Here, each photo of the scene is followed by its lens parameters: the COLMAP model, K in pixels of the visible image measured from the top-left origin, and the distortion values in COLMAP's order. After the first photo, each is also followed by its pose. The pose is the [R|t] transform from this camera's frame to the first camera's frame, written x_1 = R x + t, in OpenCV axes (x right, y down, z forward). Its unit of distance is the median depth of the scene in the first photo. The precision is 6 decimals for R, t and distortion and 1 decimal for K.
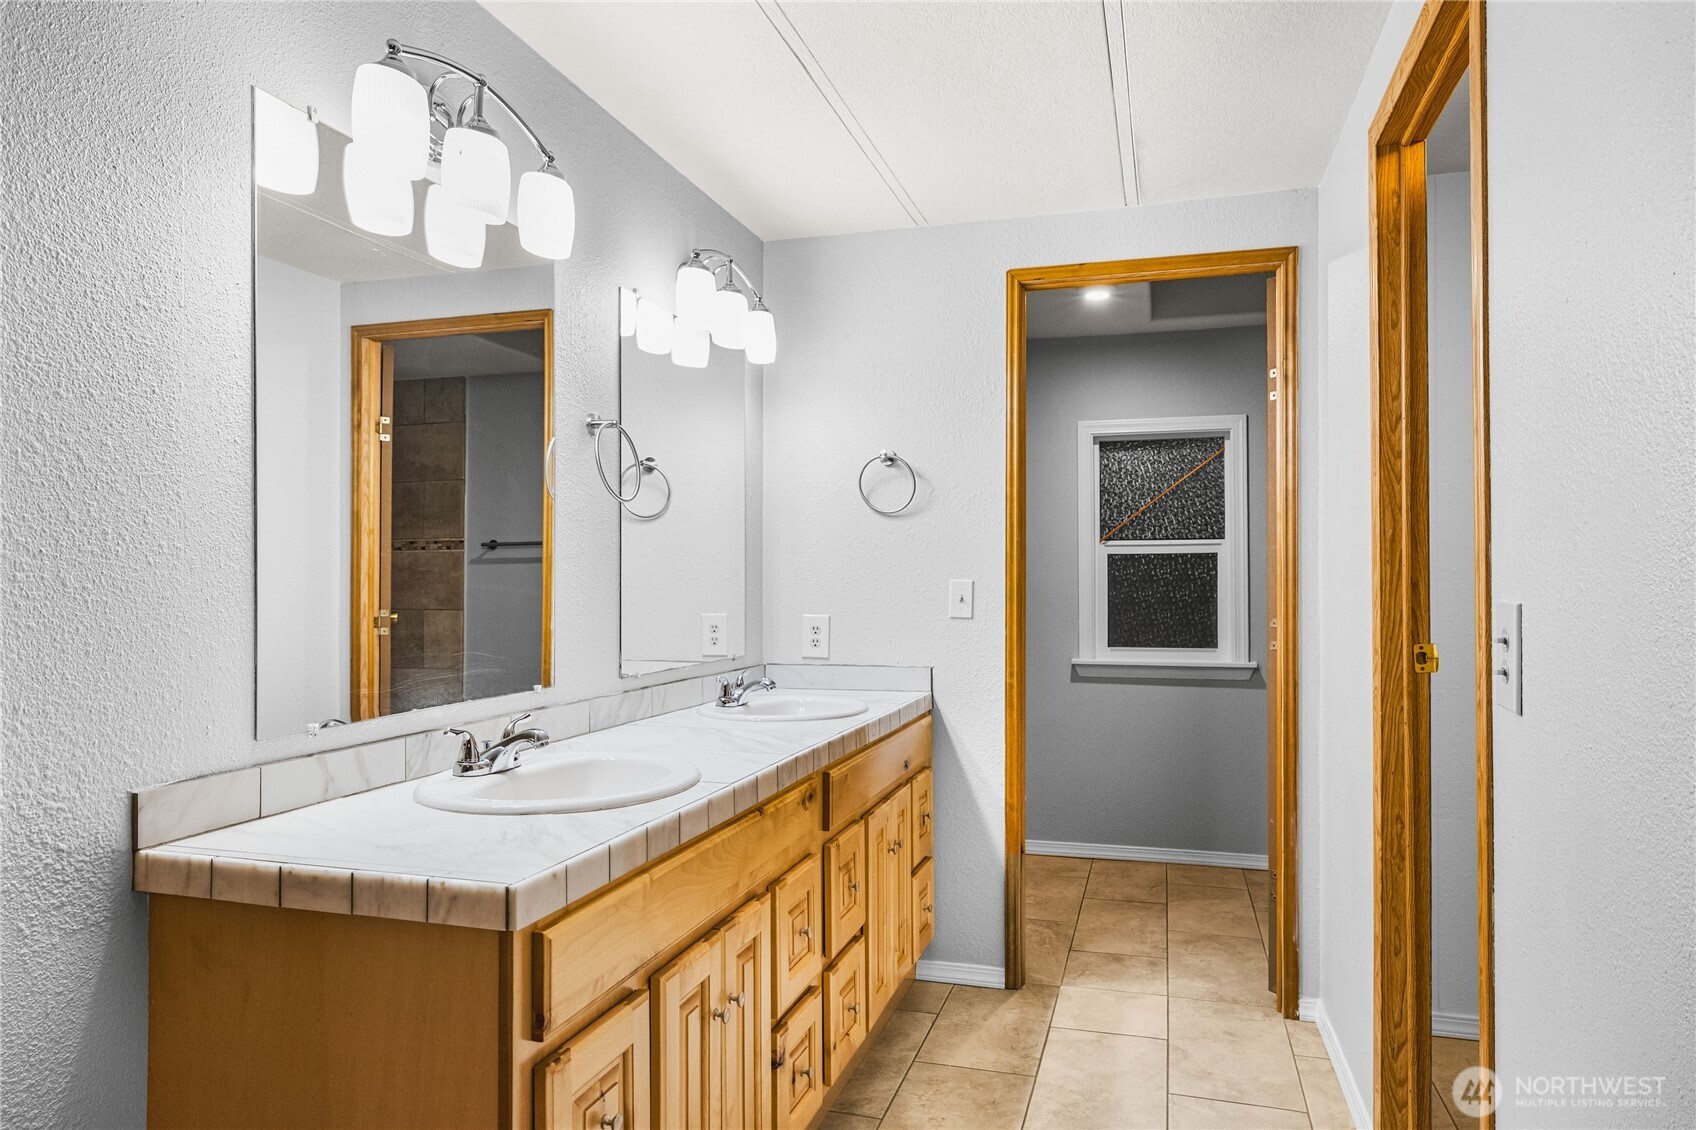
lens RADIAL K [[1070.4, 0, 848.0], [0, 1070.4, 565.0], [0, 0, 1]] dist [-0.001403, 0.004413]
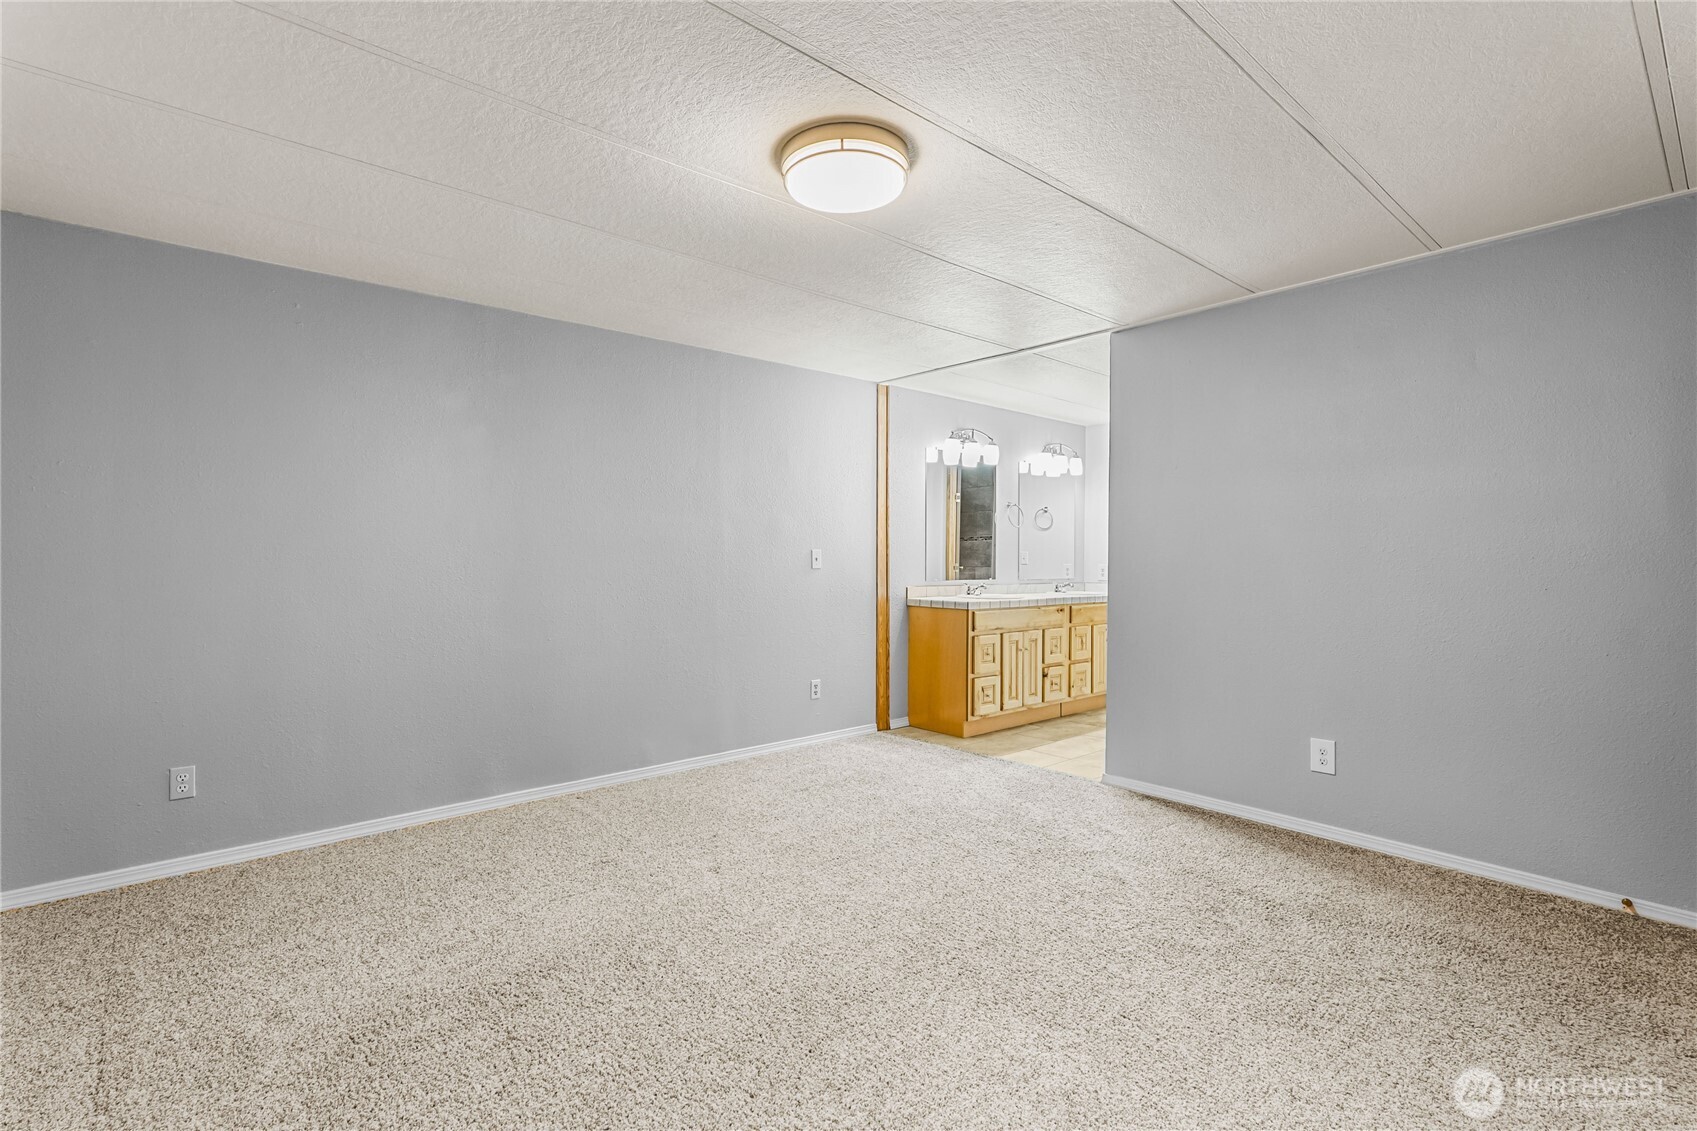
lens RADIAL K [[794.0, 0, 842.8], [0, 794.0, 566.2], [0, 0, 1]] dist [-0.004008, 0.000929]
pose [[0.840364, 0.017926, -0.541726, 0.543929], [-0.007795, 0.999749, 0.020990, 0.014620], [0.541966, -0.013416, 0.840293, -1.120818]]
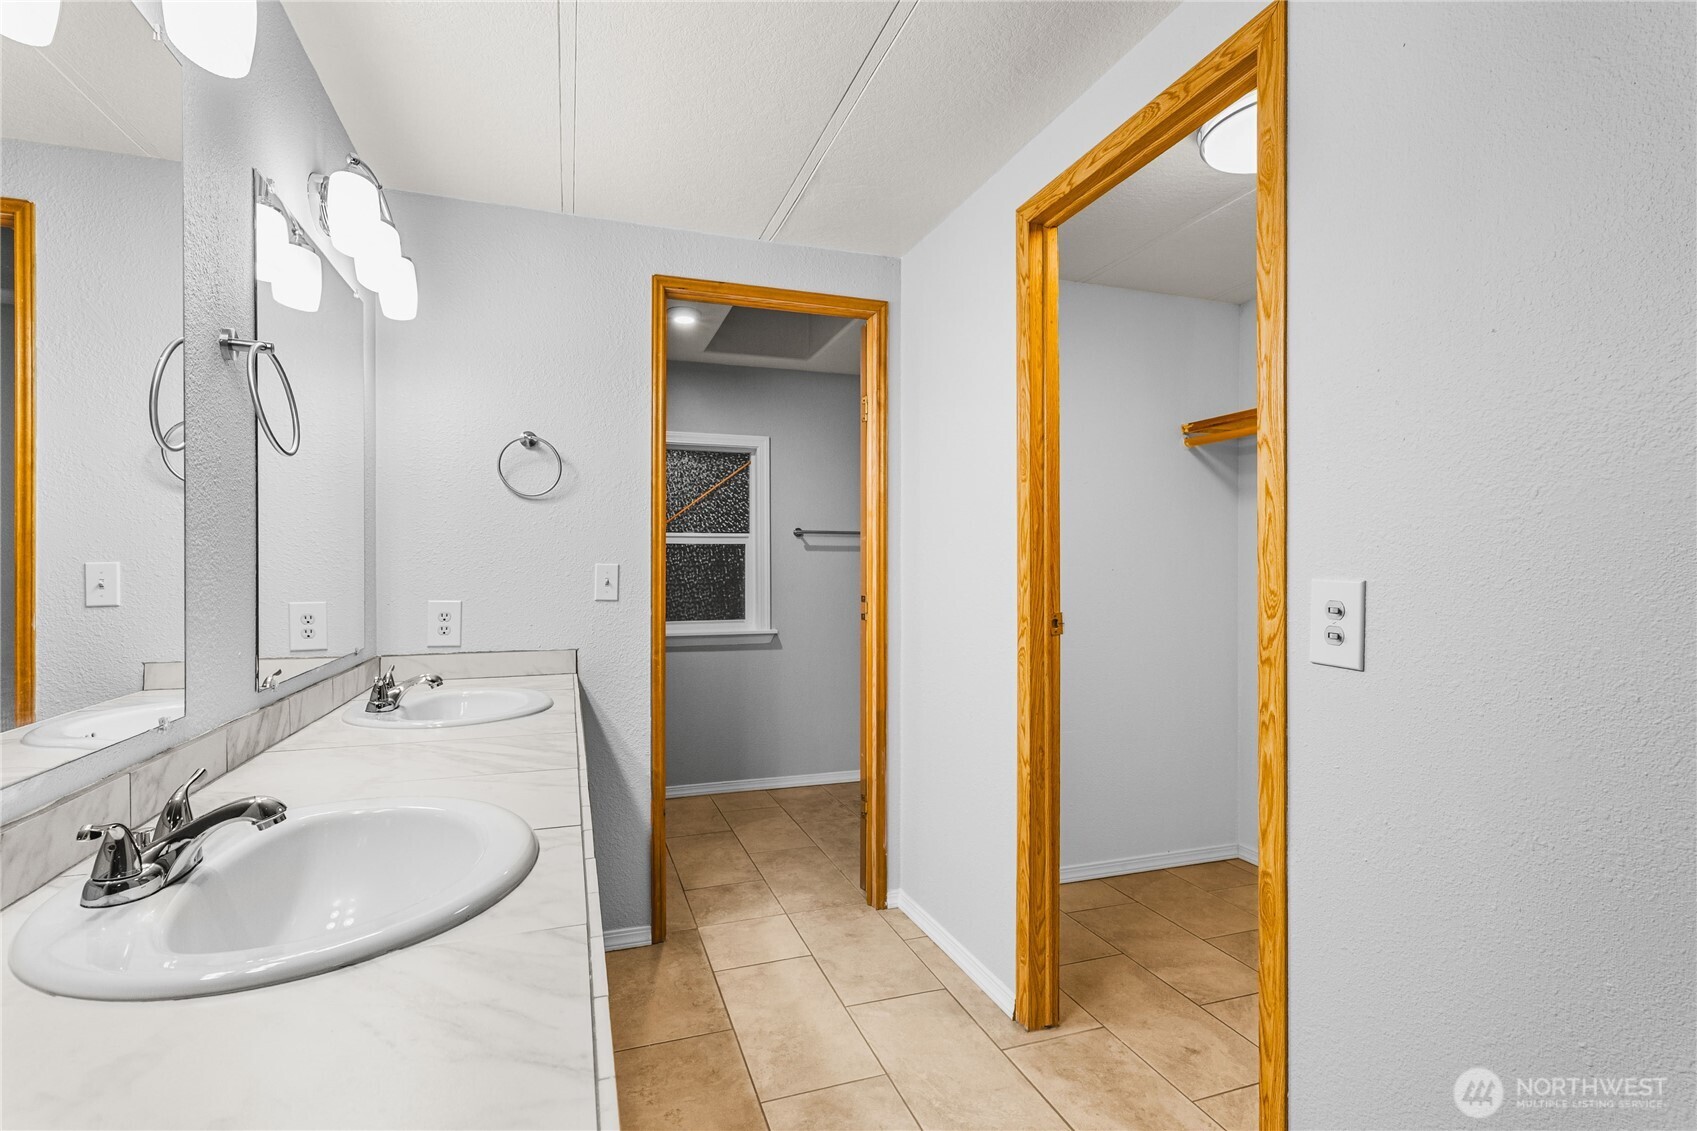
lens RADIAL K [[794.0, 0, 842.8], [0, 794.0, 566.2], [0, 0, 1]] dist [-0.004008, 0.000929]
pose [[0.812652, 0.001902, 0.582746, -0.163867], [-0.009511, 0.999905, 0.010000, 0.006602], [-0.582672, -0.013669, 0.812593, 0.249801]]
